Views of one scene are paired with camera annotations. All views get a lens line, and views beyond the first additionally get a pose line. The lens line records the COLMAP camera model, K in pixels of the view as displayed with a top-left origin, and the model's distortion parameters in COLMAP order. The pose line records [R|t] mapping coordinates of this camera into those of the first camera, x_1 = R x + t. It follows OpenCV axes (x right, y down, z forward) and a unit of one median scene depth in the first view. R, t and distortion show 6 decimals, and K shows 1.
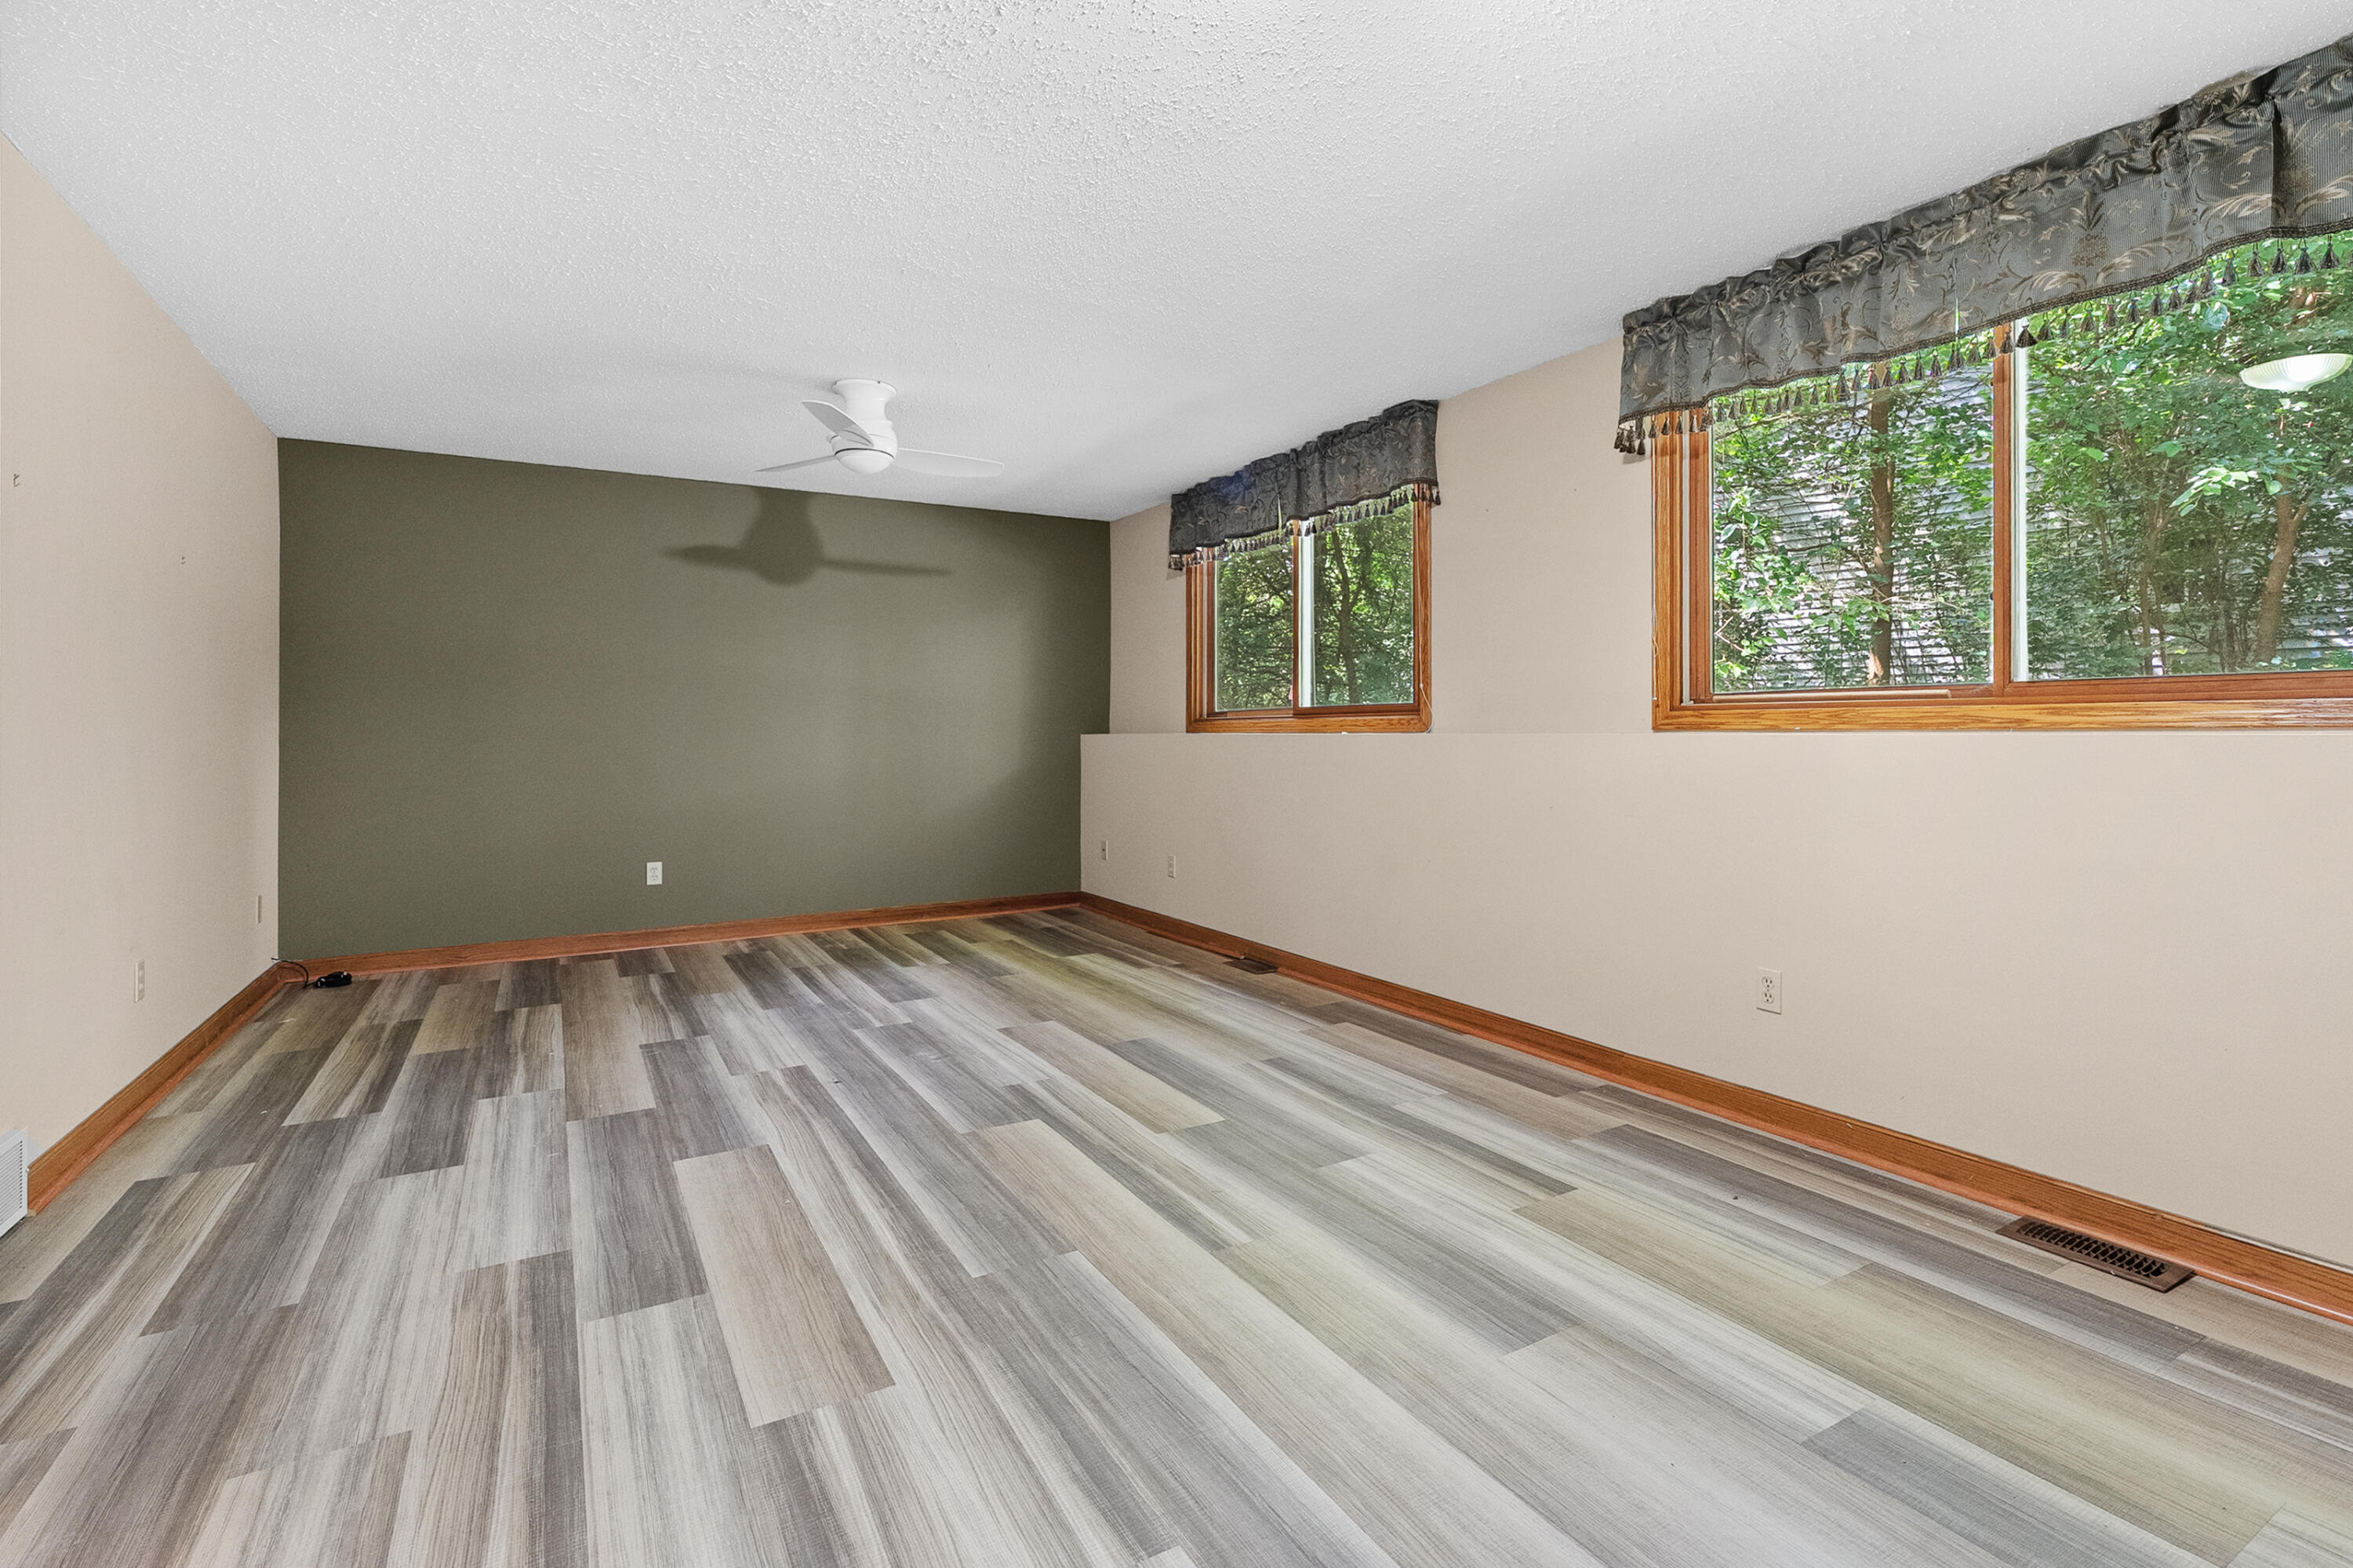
lens RADIAL K [[1065.4, 0, 1171.0], [0, 1065.4, 740.6], [0, 0, 1]] dist [-0.009324, 0.004378]
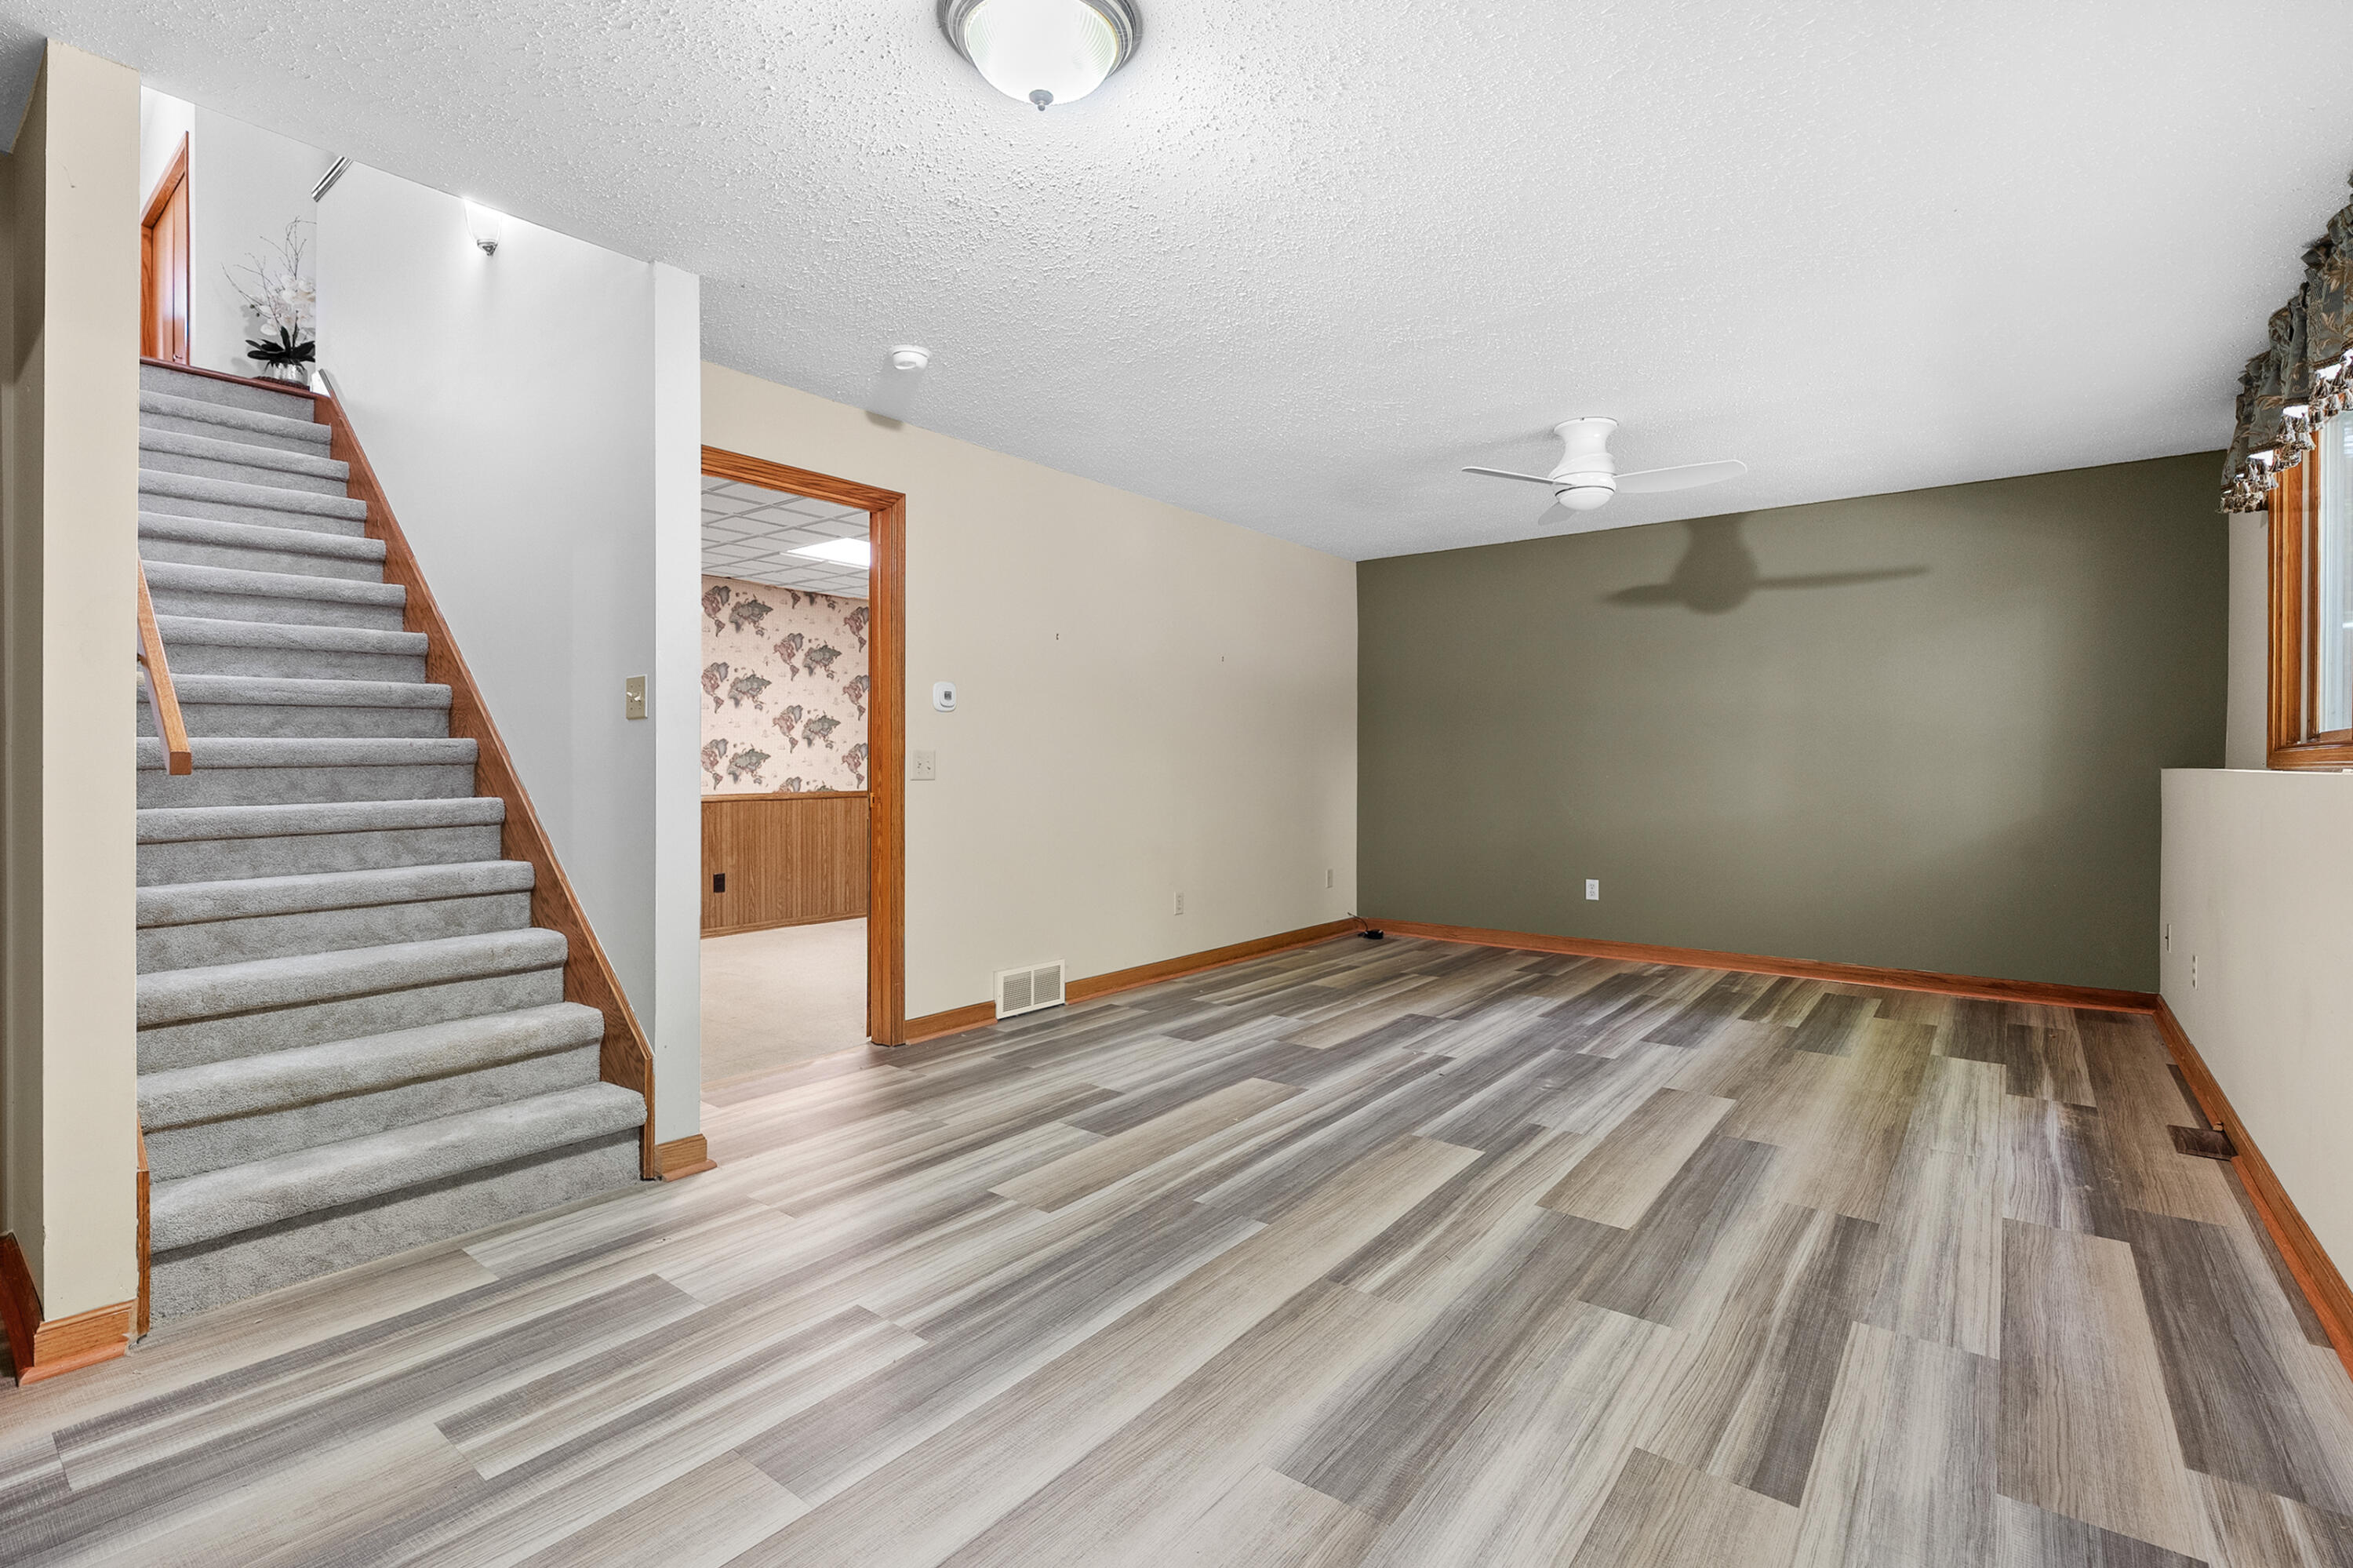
lens RADIAL K [[1065.4, 0, 1220.8], [0, 1065.4, 758.0], [0, 0, 1]] dist [-0.009324, 0.004378]
pose [[0.397909, 0.000765, -0.917425, 0.768959], [-0.010736, 0.999935, -0.003823, -0.007087], [0.917362, 0.011371, 0.397891, 0.416959]]
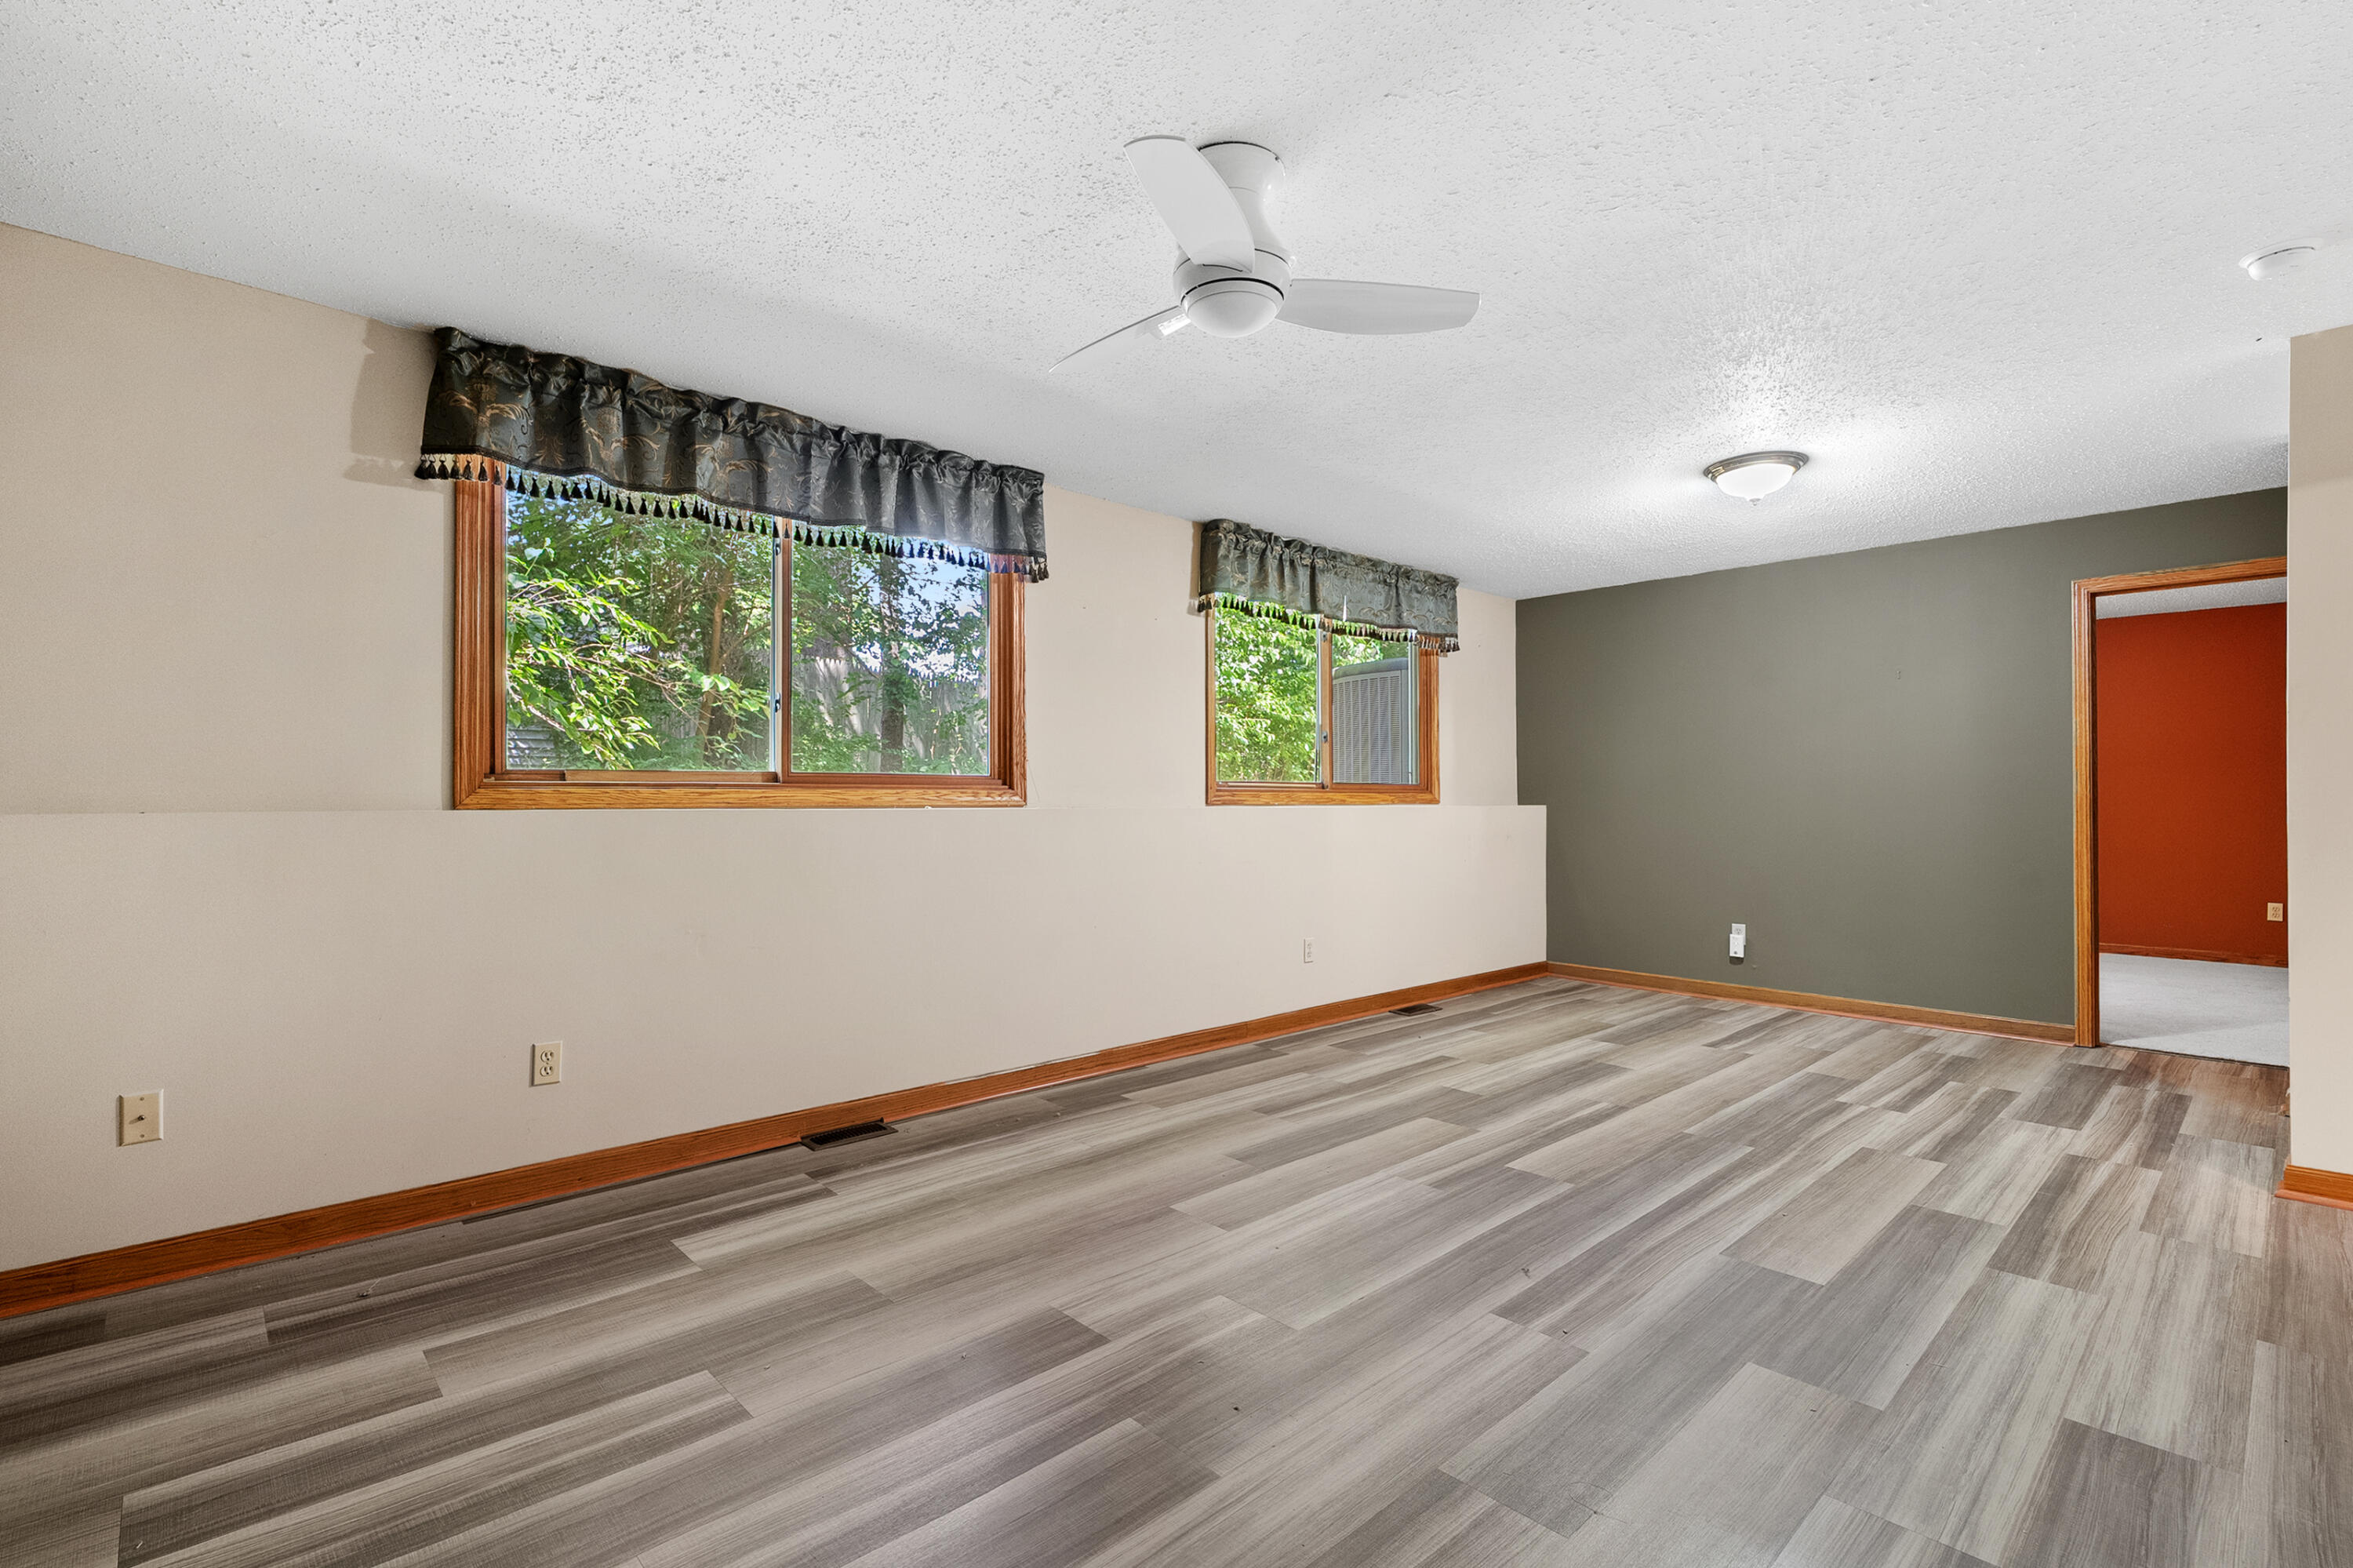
lens RADIAL K [[1065.4, 0, 1180.1], [0, 1065.4, 797.7], [0, 0, 1]] dist [-0.009324, 0.004378]
pose [[-0.218434, 0.004366, 0.975842, -1.234997], [0.007199, 0.999970, -0.002862, -0.018745], [-0.975825, 0.006400, -0.218459, 1.734254]]
